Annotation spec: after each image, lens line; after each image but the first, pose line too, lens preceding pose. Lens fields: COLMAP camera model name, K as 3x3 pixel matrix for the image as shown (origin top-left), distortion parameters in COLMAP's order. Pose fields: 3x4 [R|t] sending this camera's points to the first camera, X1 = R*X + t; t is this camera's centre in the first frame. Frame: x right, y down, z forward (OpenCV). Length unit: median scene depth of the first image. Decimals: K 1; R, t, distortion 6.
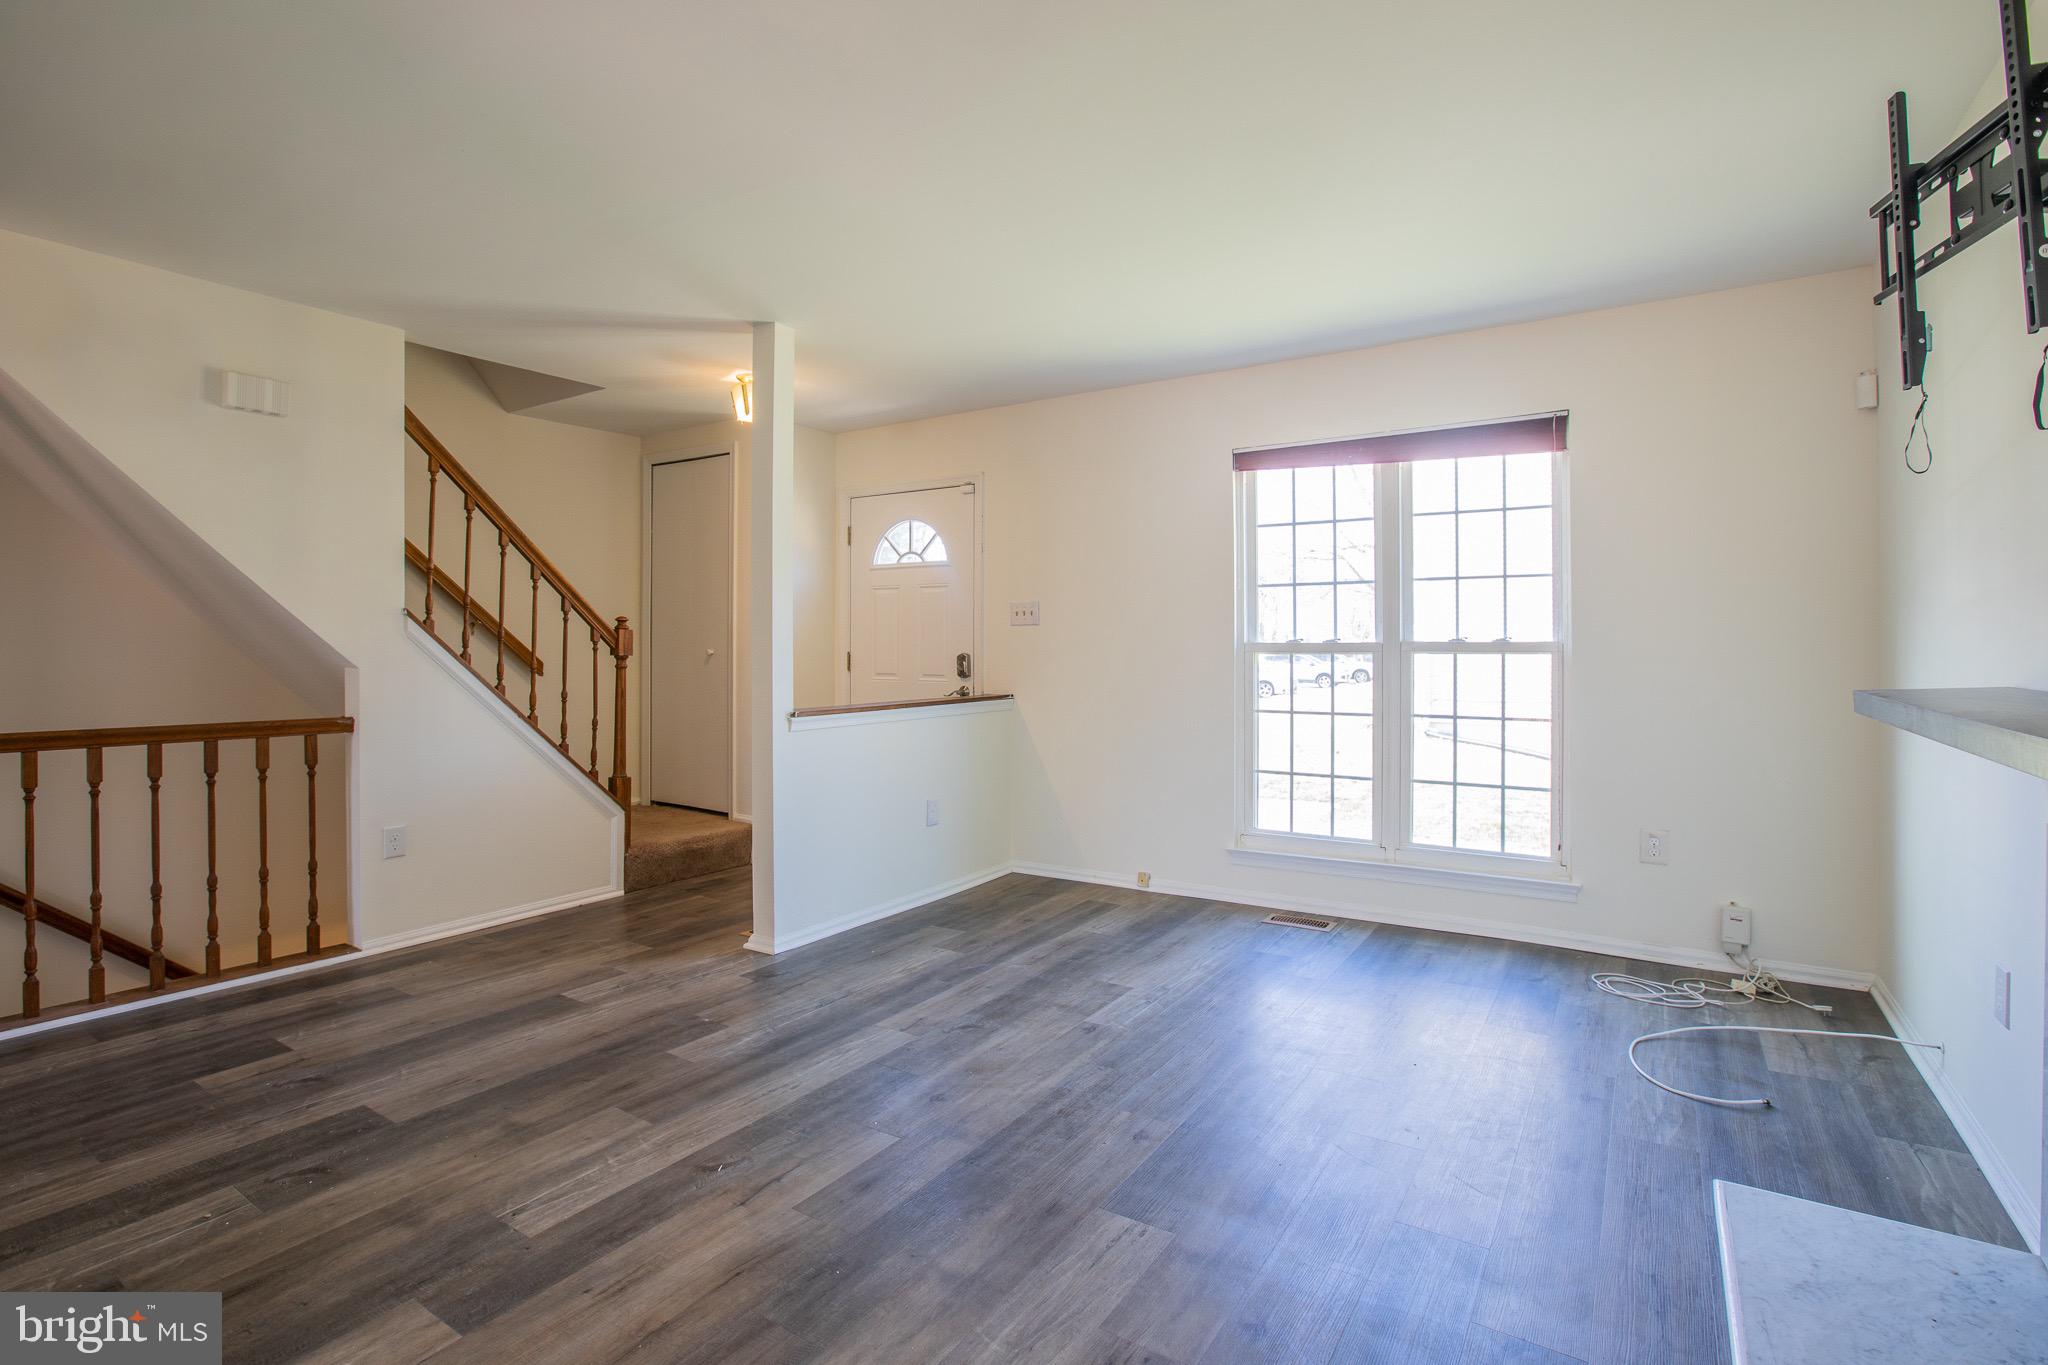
lens RADIAL K [[960.5, 0, 1036.3], [0, 960.5, 640.1], [0, 0, 1]] dist [-0.046976, 0.014639]
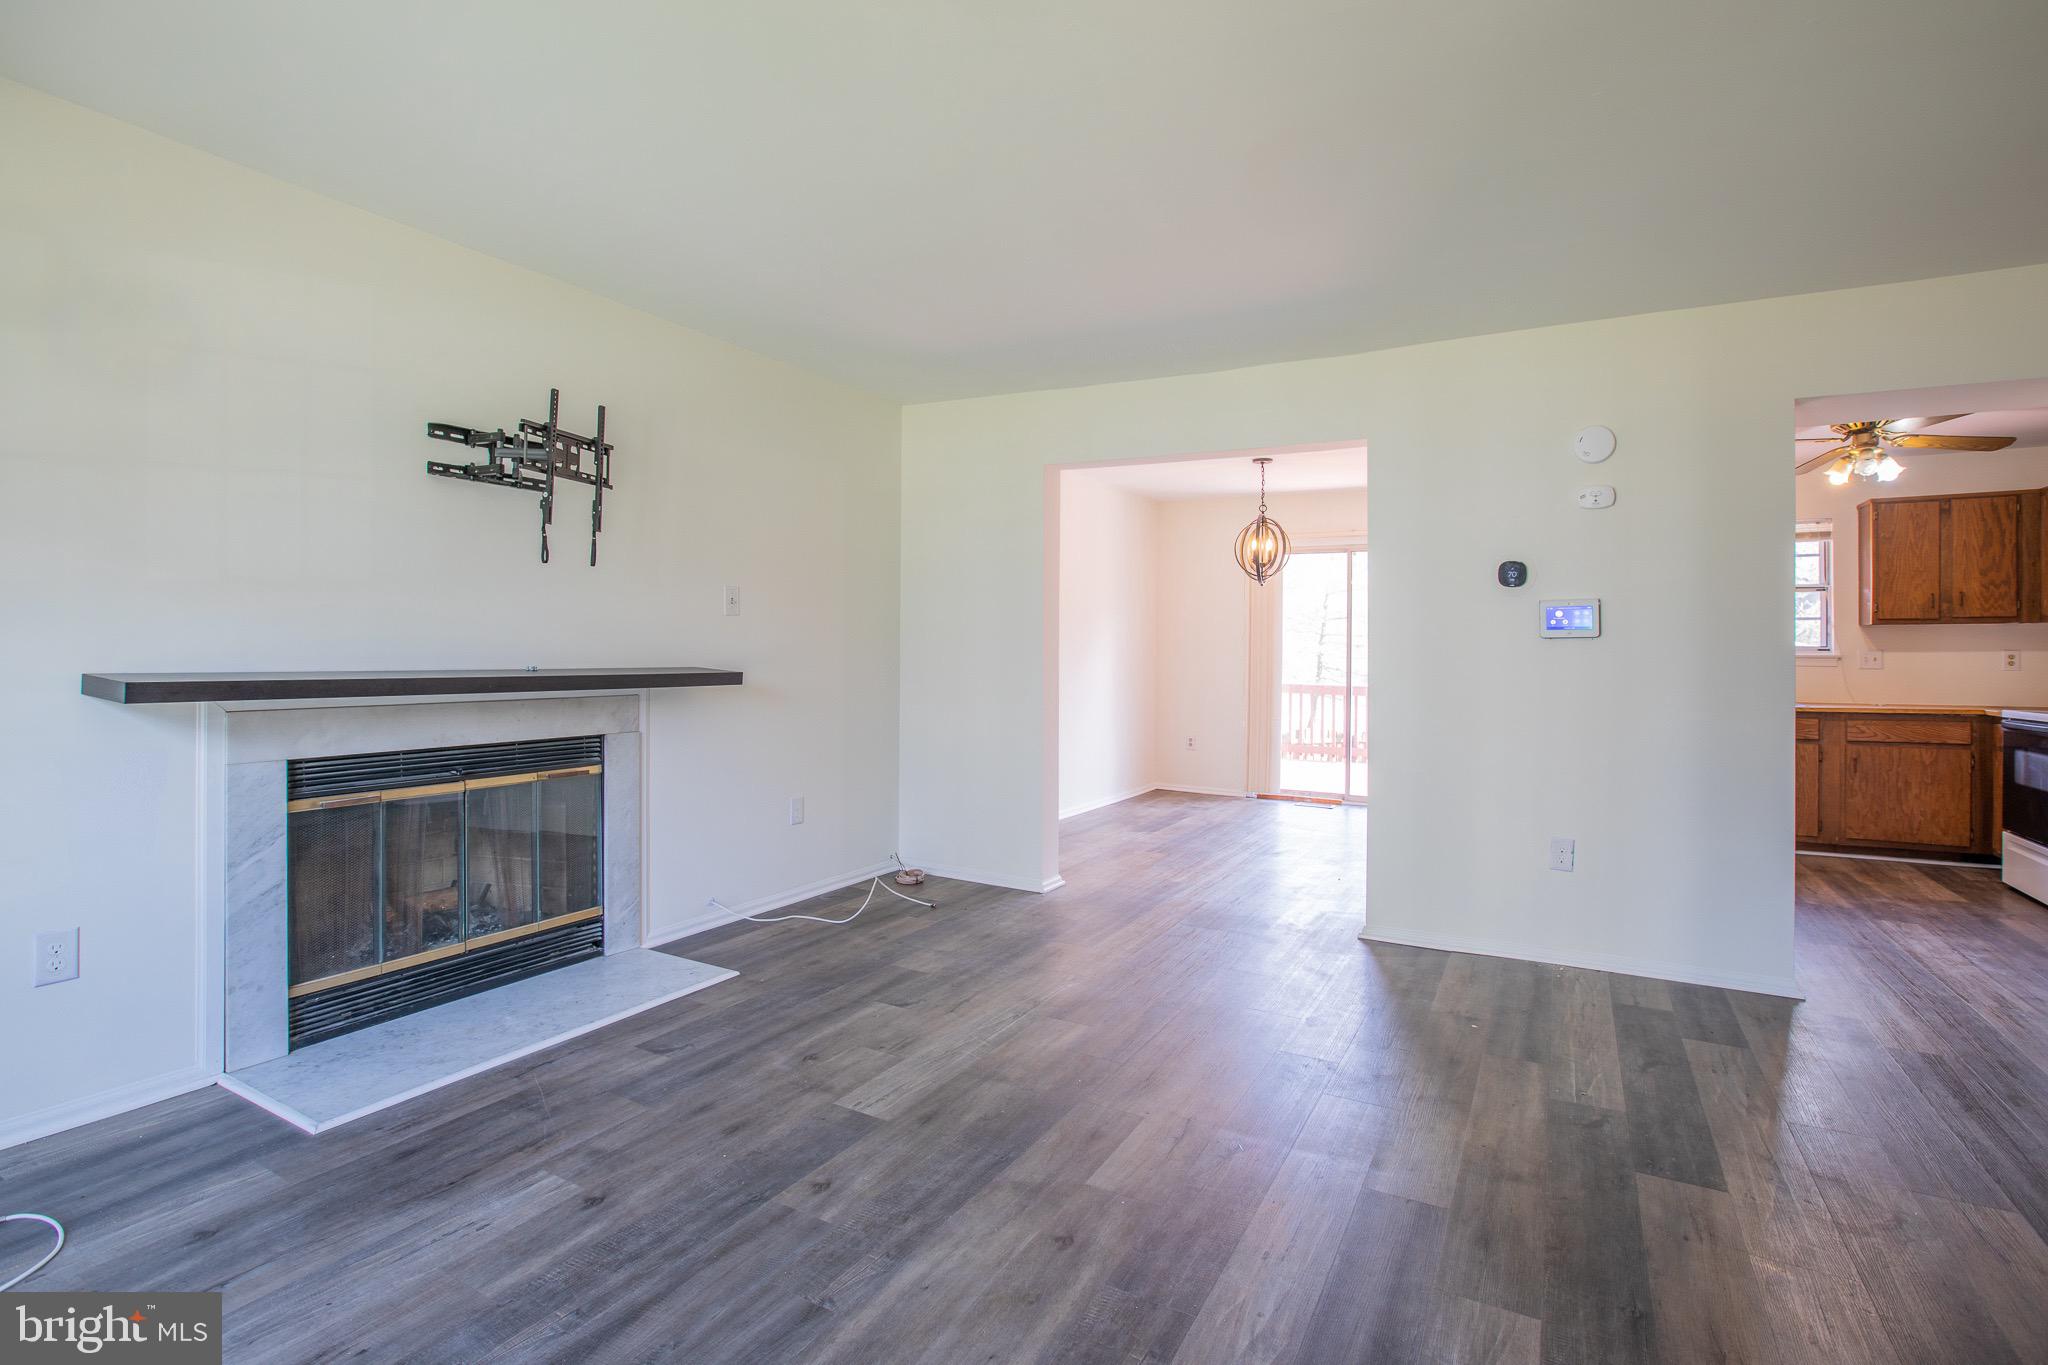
lens RADIAL K [[960.5, 0, 1031.1], [0, 960.5, 652.8], [0, 0, 1]] dist [-0.046976, 0.014639]
pose [[-0.997567, -0.010065, -0.068978, -0.015832], [-0.010016, 0.999949, -0.001054, 0.008726], [0.068985, -0.000360, -0.997618, 1.348435]]
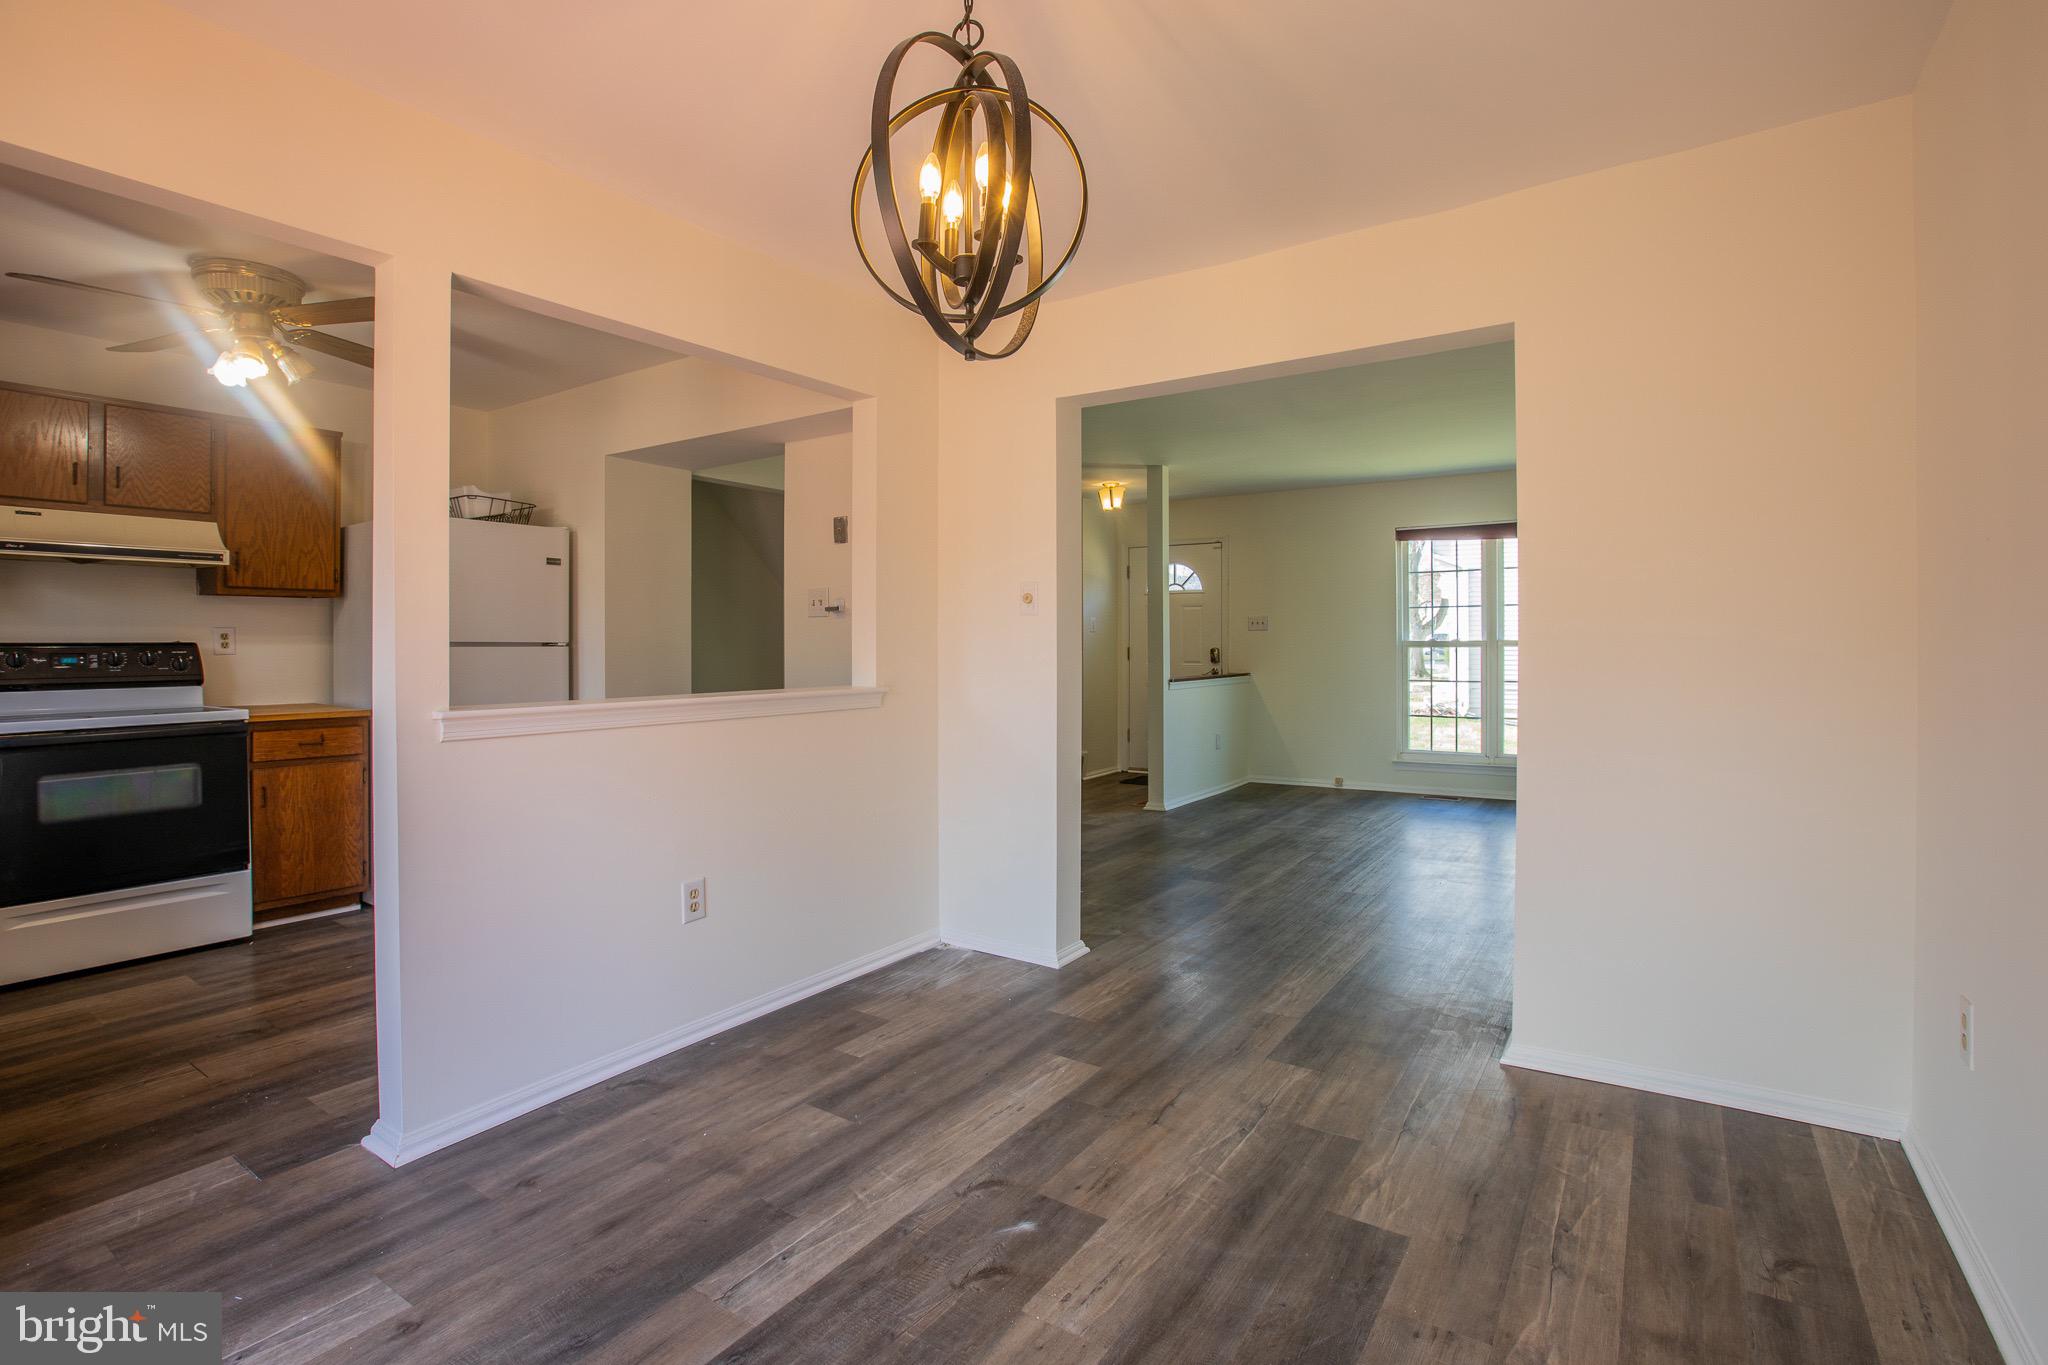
lens RADIAL K [[960.5, 0, 1037.0], [0, 960.5, 644.8], [0, 0, 1]] dist [-0.046976, 0.014639]
pose [[0.999983, -0.002582, -0.005142, -0.564438], [0.002612, 0.999979, 0.005866, -0.002315], [0.005127, -0.005879, 0.999970, -0.937496]]
